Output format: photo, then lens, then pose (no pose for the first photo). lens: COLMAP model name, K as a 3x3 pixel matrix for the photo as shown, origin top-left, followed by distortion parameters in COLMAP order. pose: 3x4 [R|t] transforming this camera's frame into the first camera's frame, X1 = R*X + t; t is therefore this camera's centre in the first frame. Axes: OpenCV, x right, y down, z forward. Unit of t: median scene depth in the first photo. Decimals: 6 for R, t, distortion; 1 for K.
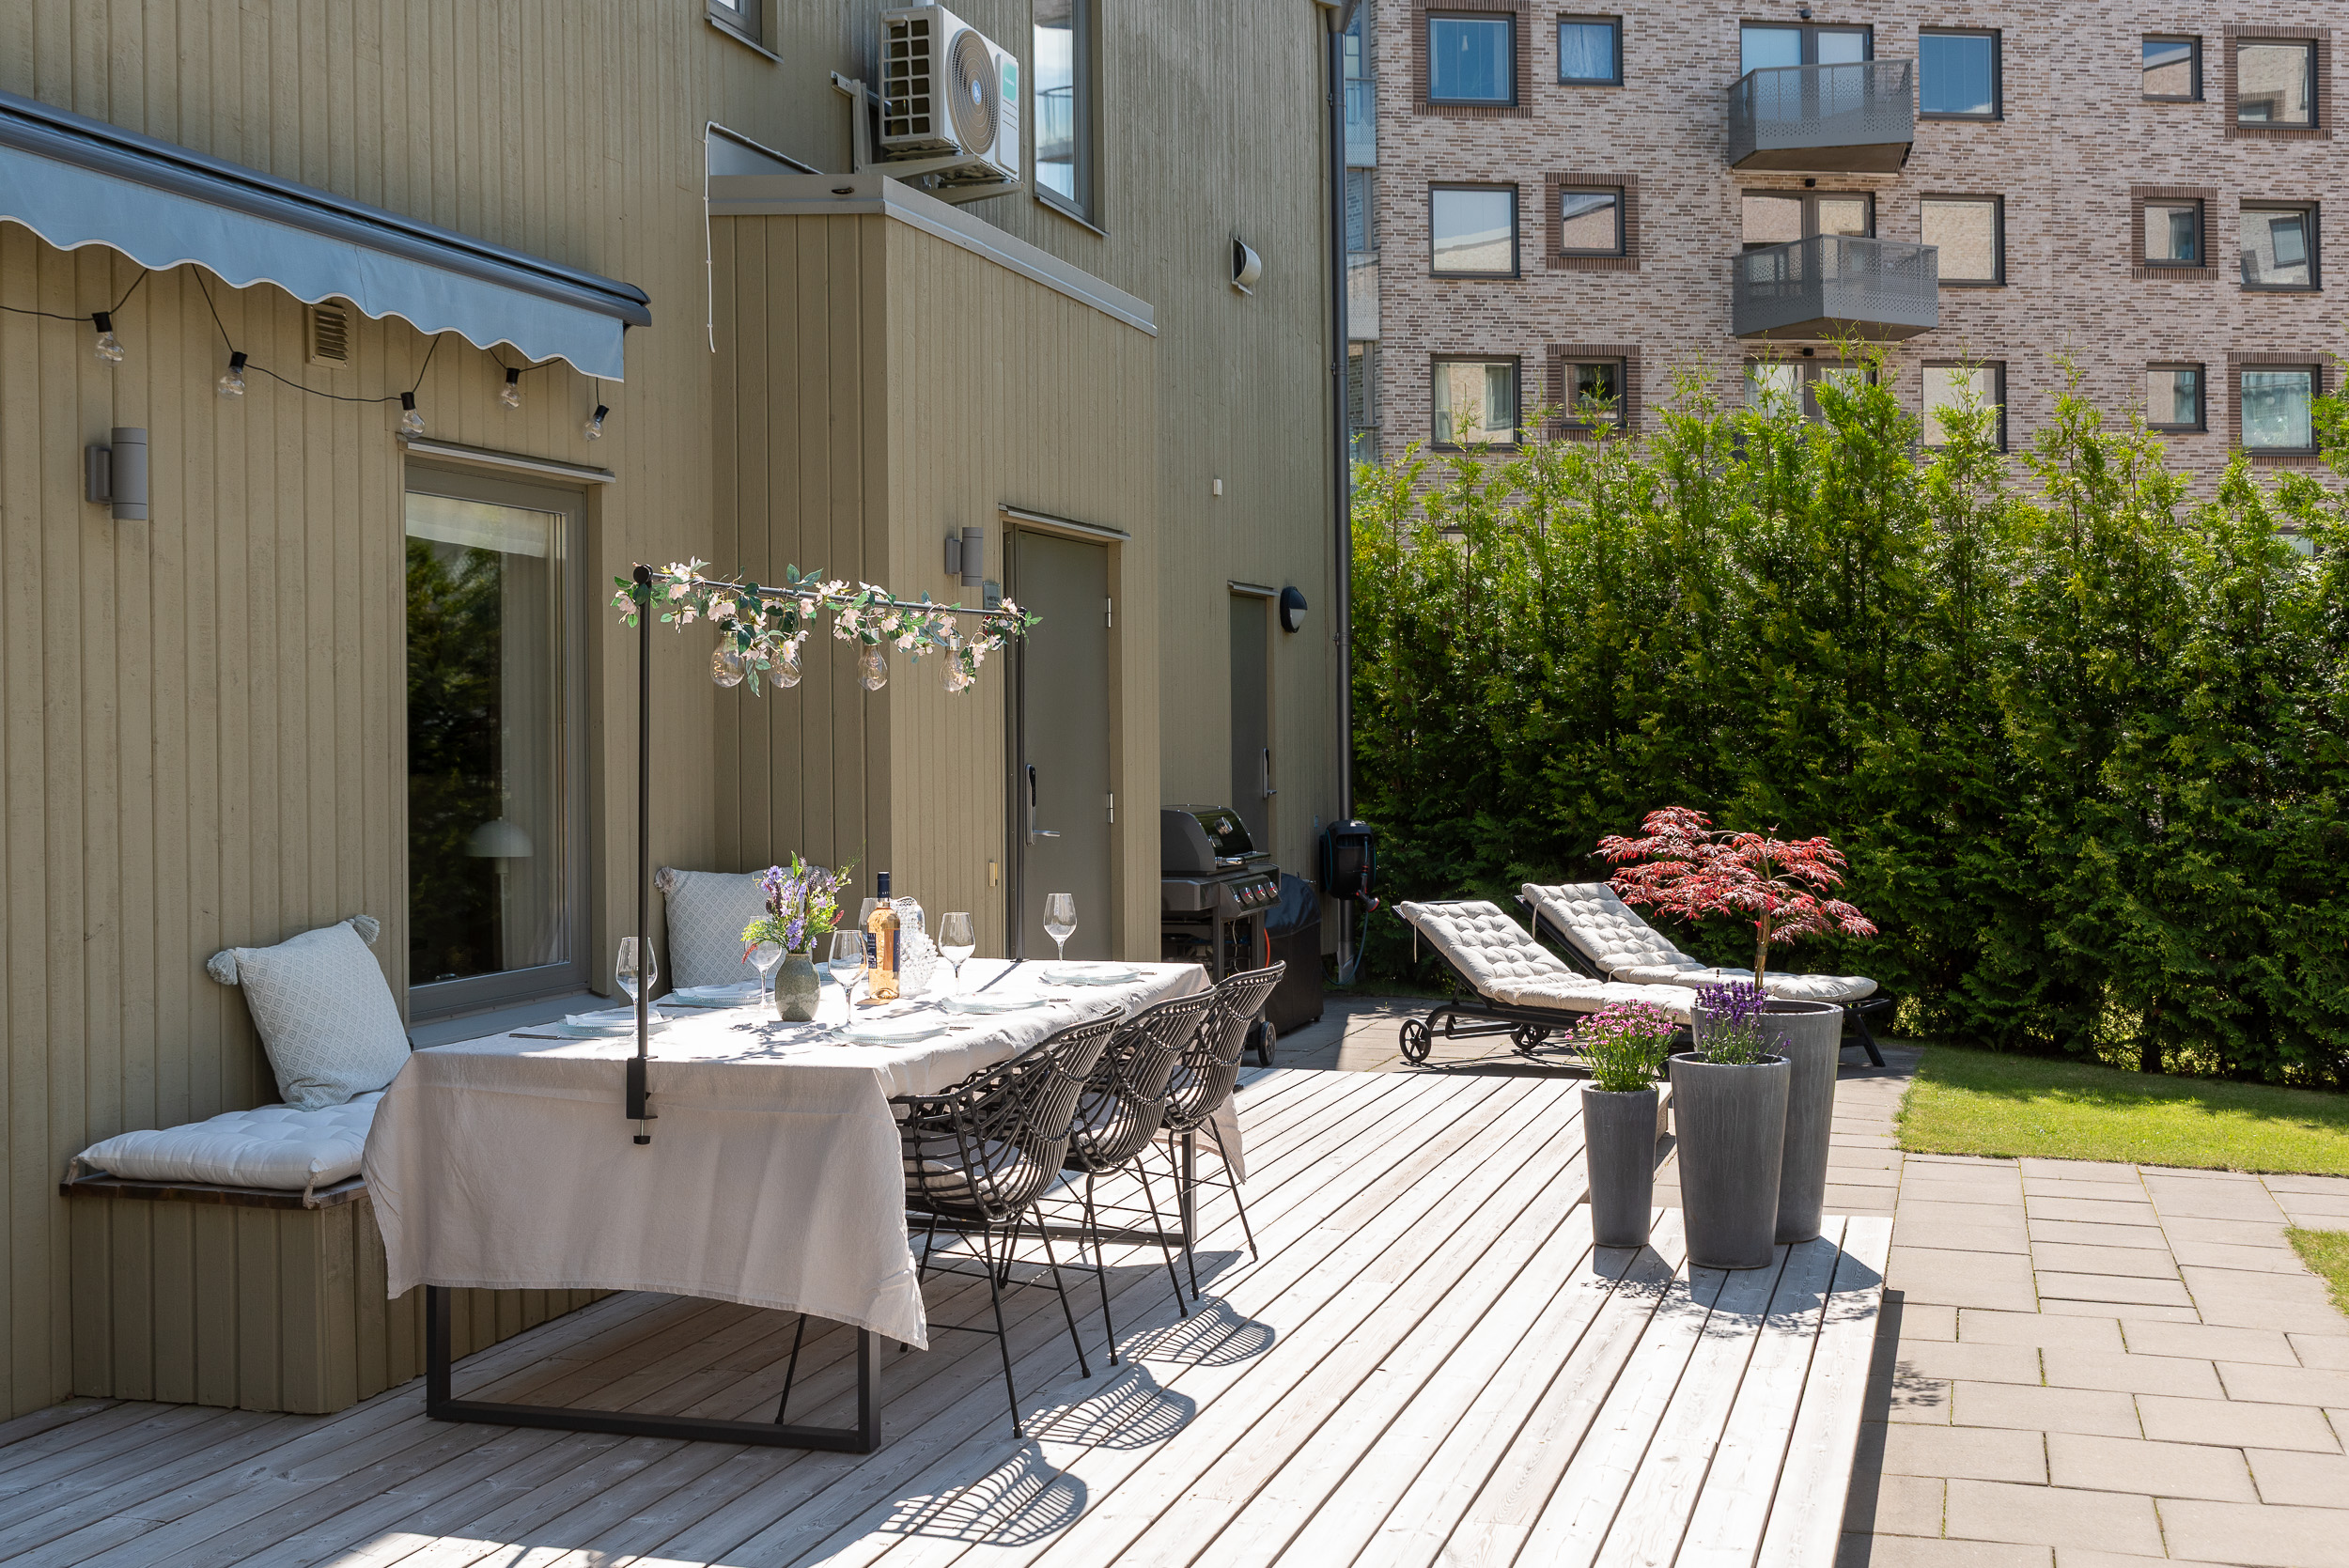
lens RADIAL K [[2426.5, 0, 1174.5], [0, 2426.5, 784.0], [0, 0, 1]] dist [-0.005482, -0.006537]
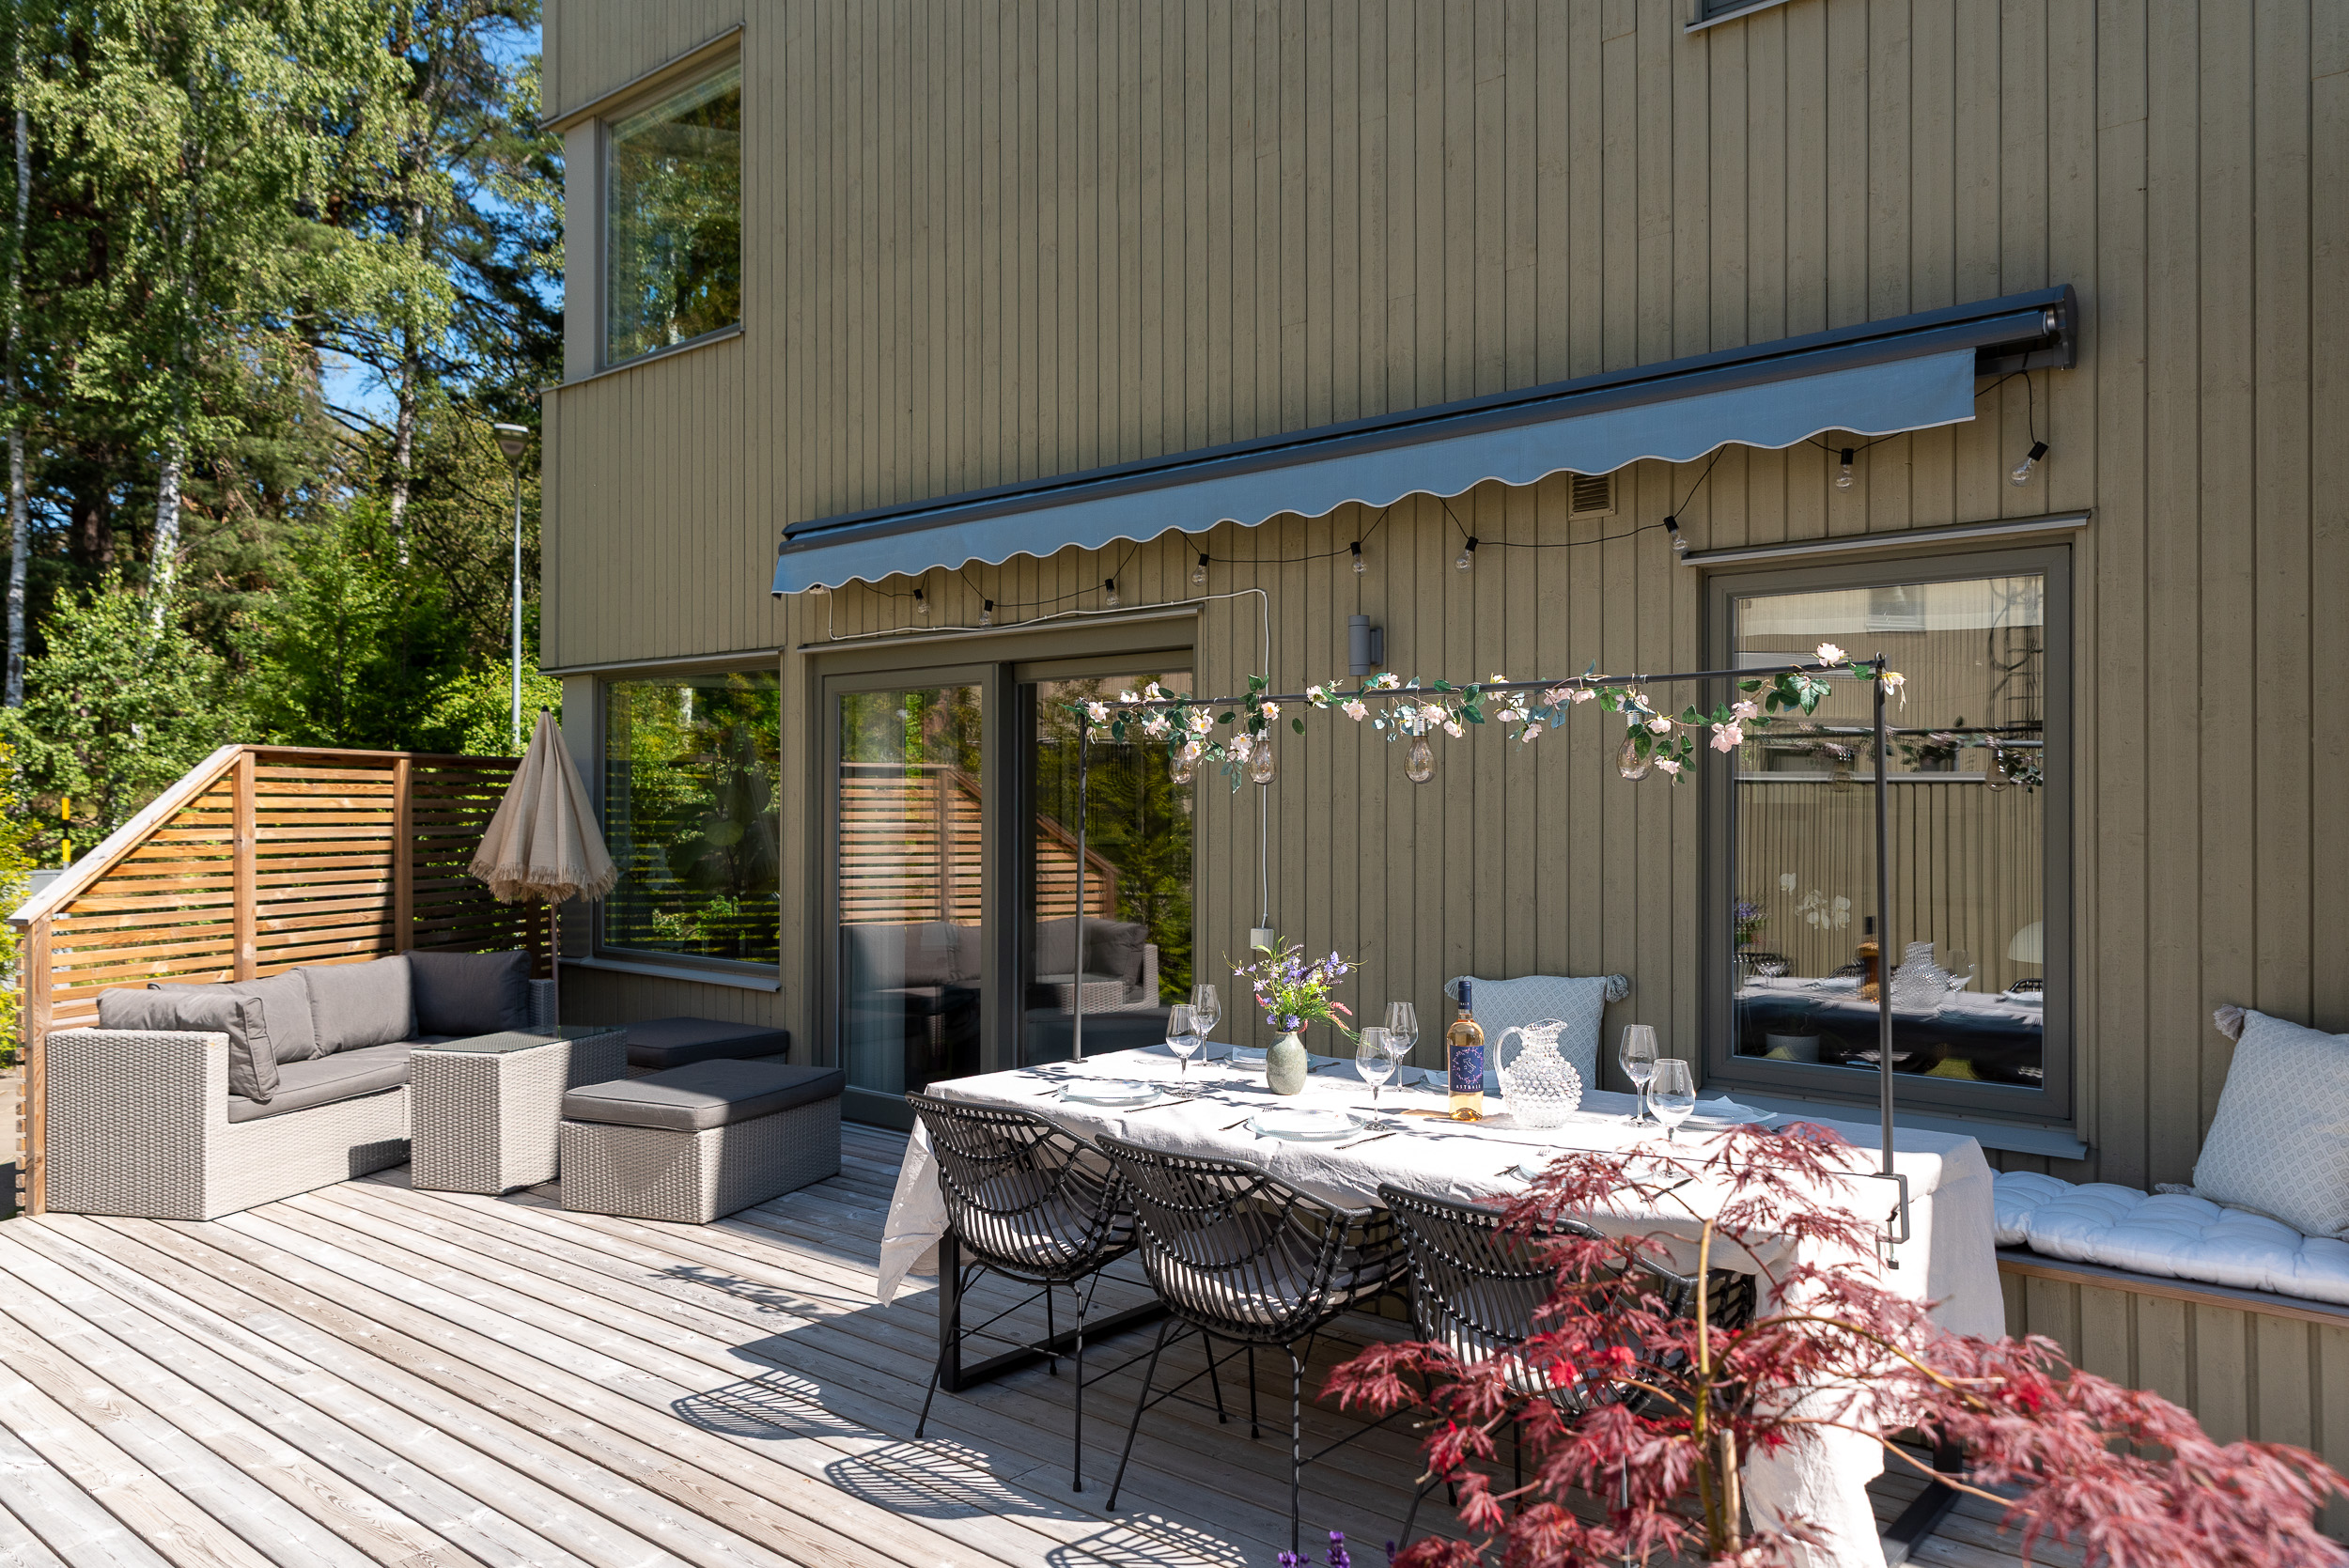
lens RADIAL K [[1626.6, 0, 1174.5], [0, 1626.6, 784.0], [0, 0, 1]] dist [0.027811, -0.005960]
pose [[-0.376540, -0.009114, -0.926356, 0.515367], [-0.026033, 0.999661, 0.000747, -0.035715], [0.926035, 0.024397, -0.376649, 1.183164]]
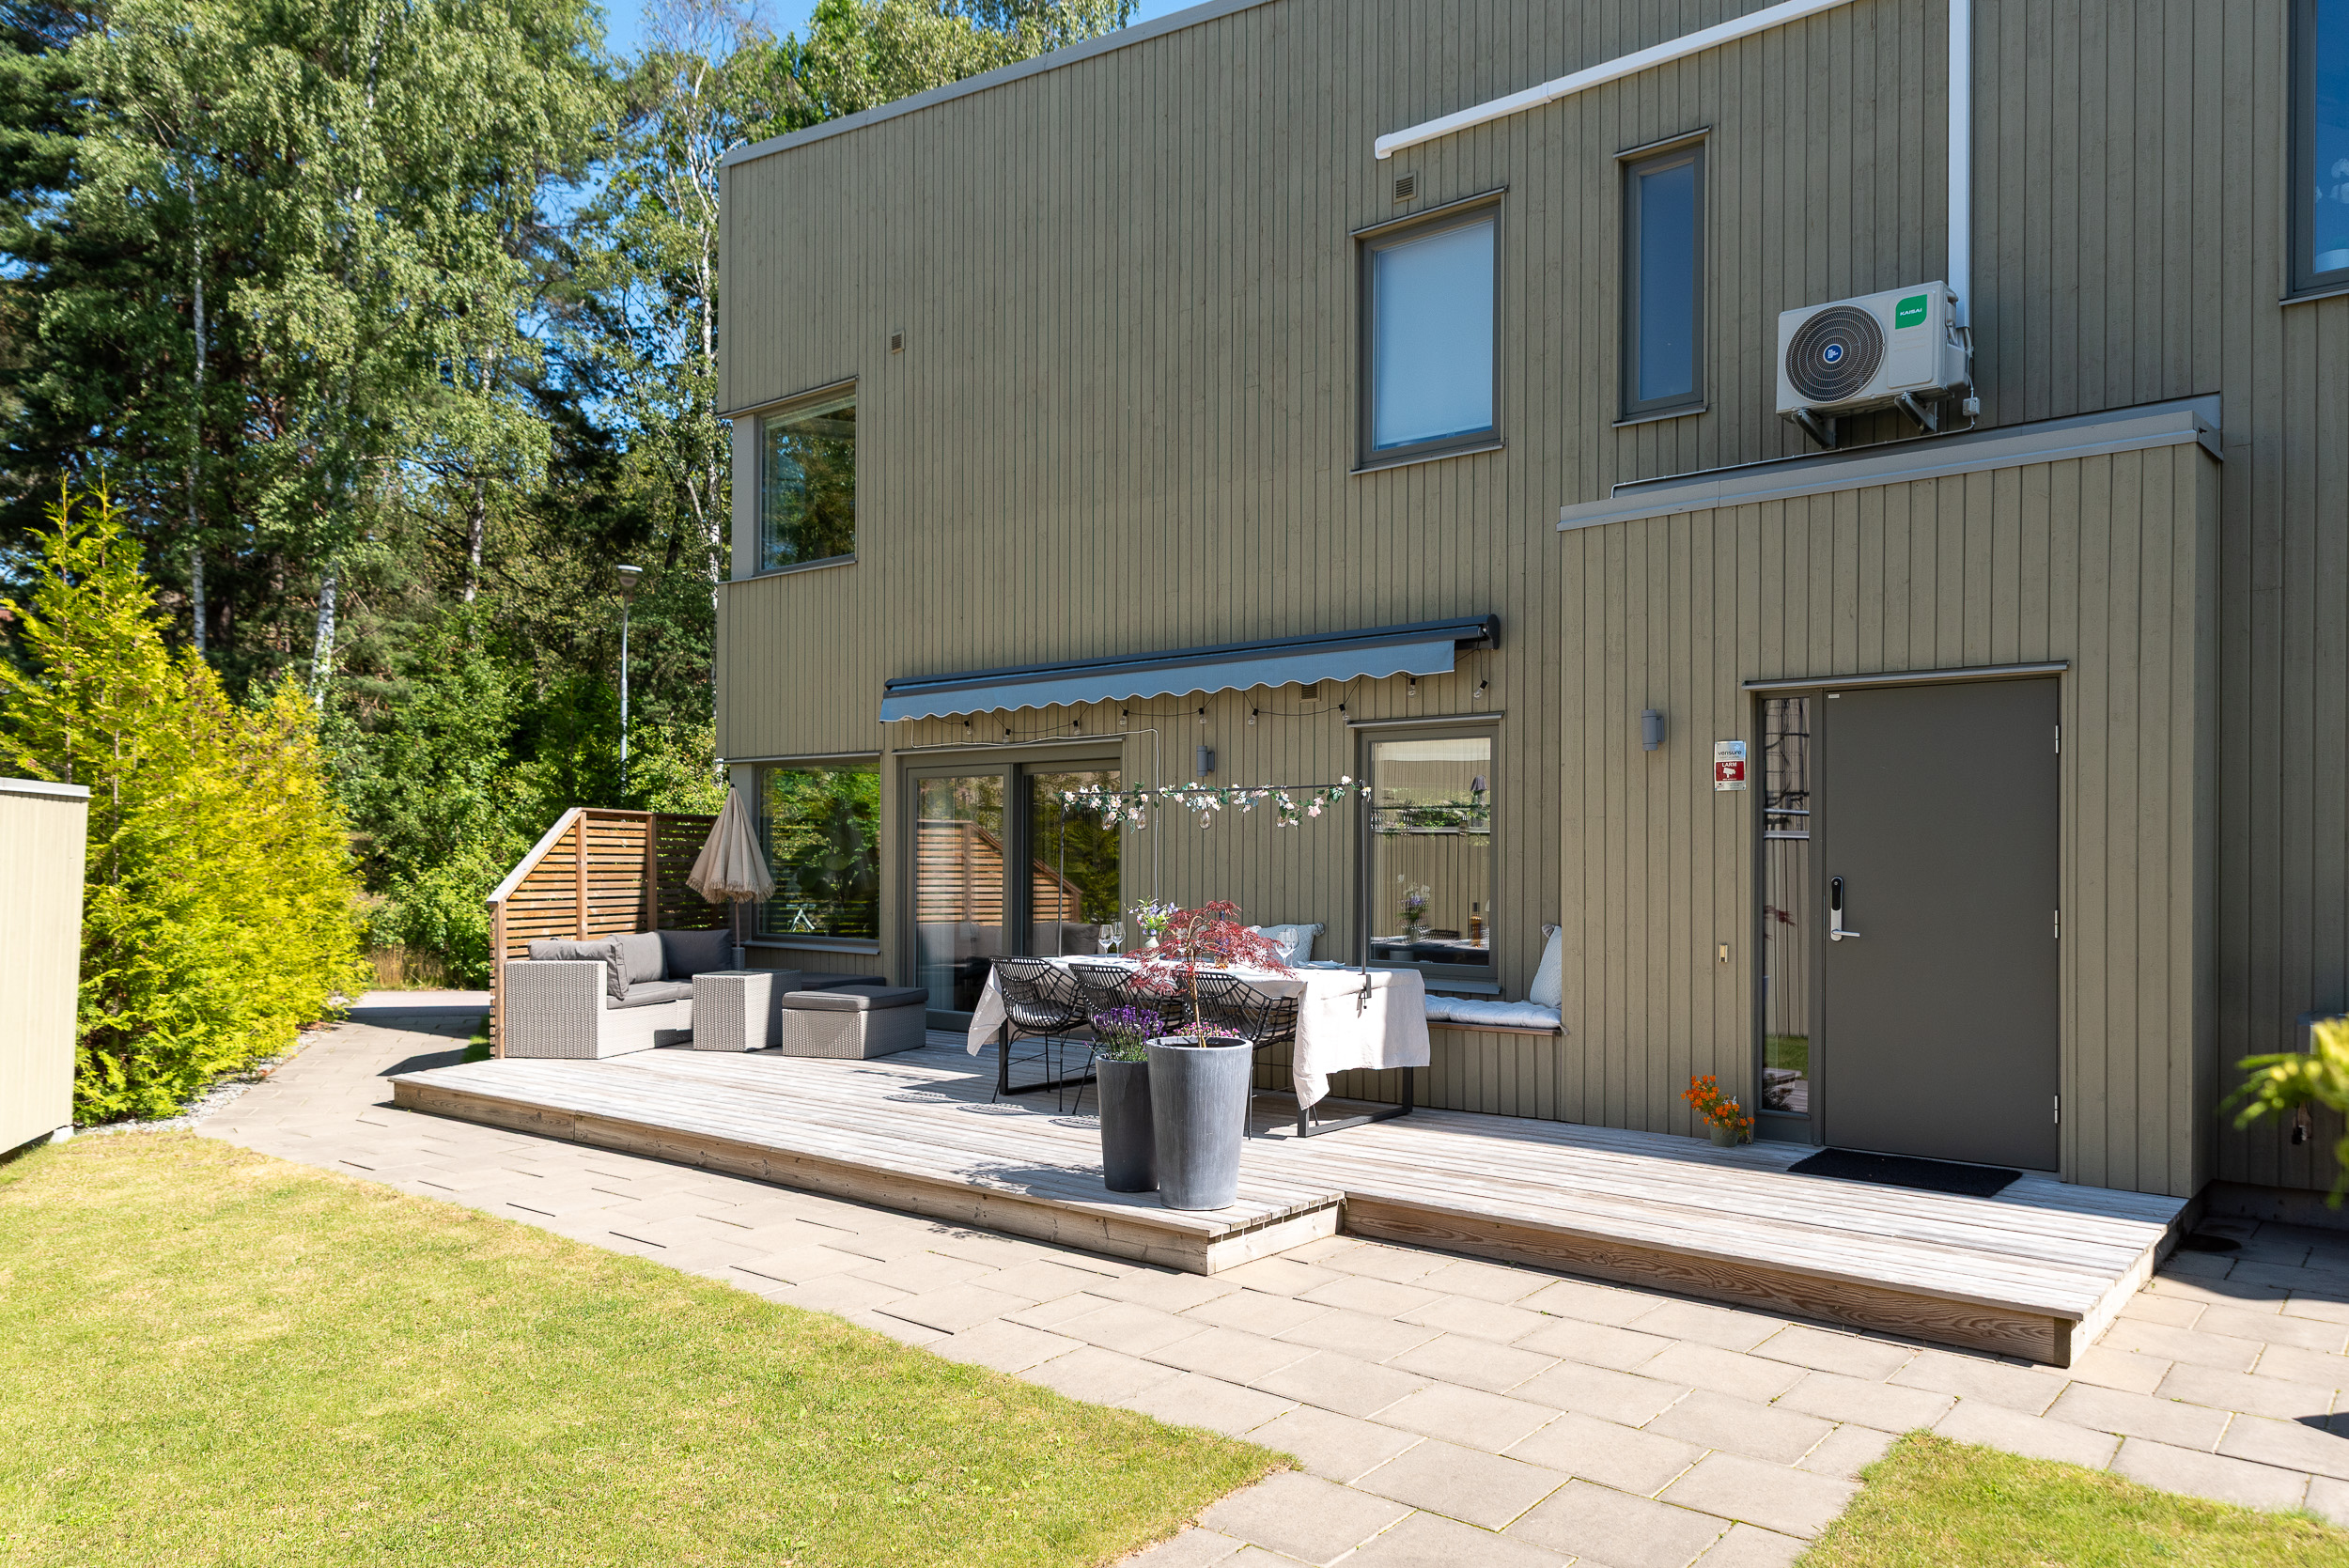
lens RADIAL K [[1551.4, 0, 1202.5], [0, 1551.4, 848.6], [0, 0, 1]] dist [0.003589, -0.000029]
pose [[-0.339156, -0.005588, -0.940714, 1.267323], [-0.029454, 0.999555, 0.004681, -0.026391], [0.940269, 0.029295, -0.339169, 1.528882]]
